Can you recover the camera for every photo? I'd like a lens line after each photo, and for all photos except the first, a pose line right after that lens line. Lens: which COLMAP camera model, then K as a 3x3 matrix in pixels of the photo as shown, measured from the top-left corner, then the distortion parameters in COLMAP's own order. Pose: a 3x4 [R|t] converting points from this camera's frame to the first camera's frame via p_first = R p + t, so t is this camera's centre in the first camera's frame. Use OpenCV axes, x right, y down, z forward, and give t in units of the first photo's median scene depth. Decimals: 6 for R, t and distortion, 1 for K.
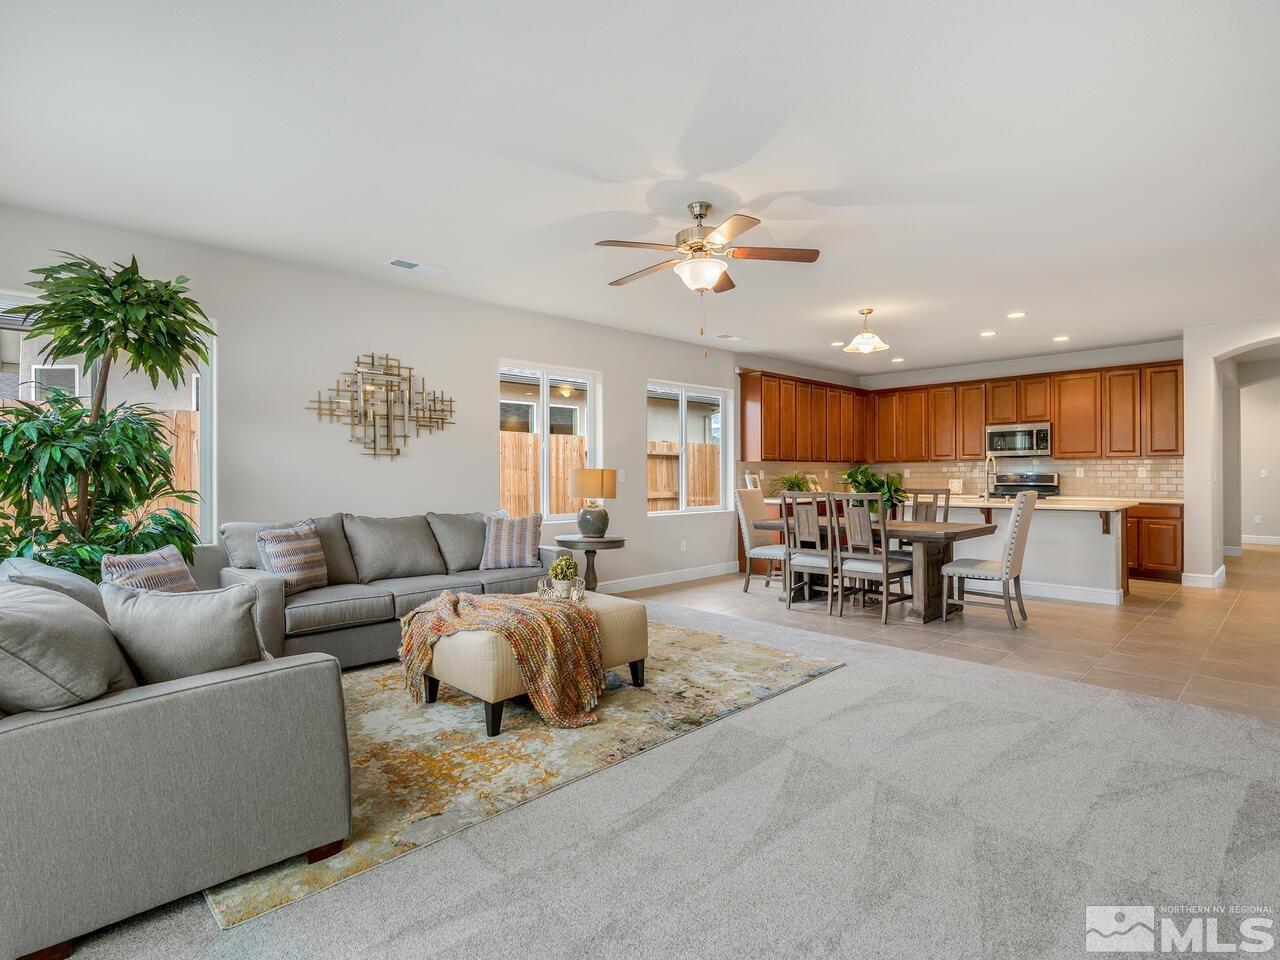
lens RADIAL K [[653.2, 0, 641.2], [0, 653.2, 475.9], [0, 0, 1]] dist [-0.000914, 0.000022]
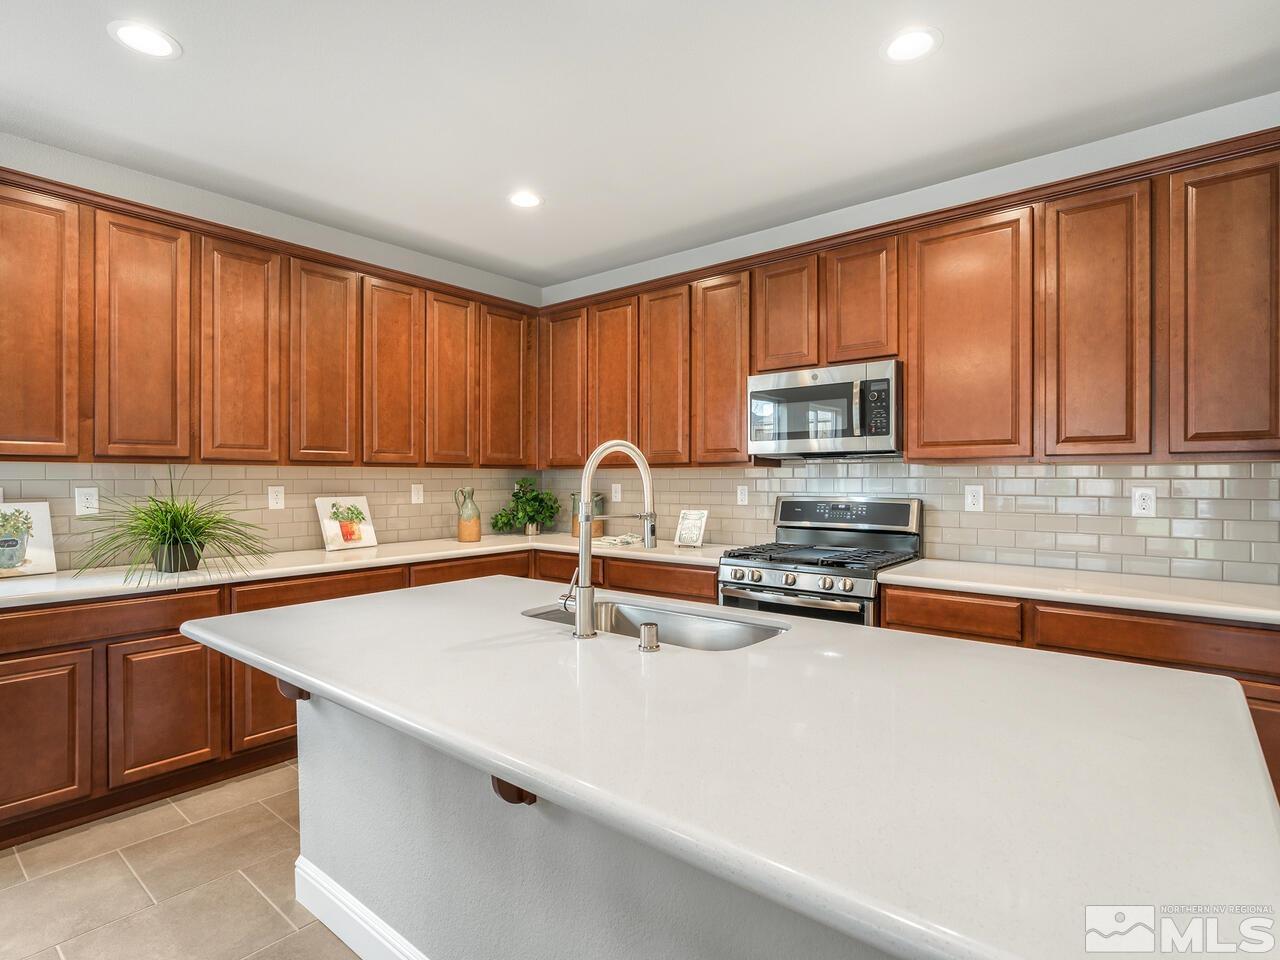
lens RADIAL K [[653.2, 0, 639.6], [0, 653.2, 479.6], [0, 0, 1]] dist [-0.000914, 0.000022]
pose [[0.994887, 0.004499, 0.100898, 0.440247], [-0.004691, 0.999988, 0.001664, -0.015682], [-0.100889, -0.002129, 0.994895, 0.642403]]
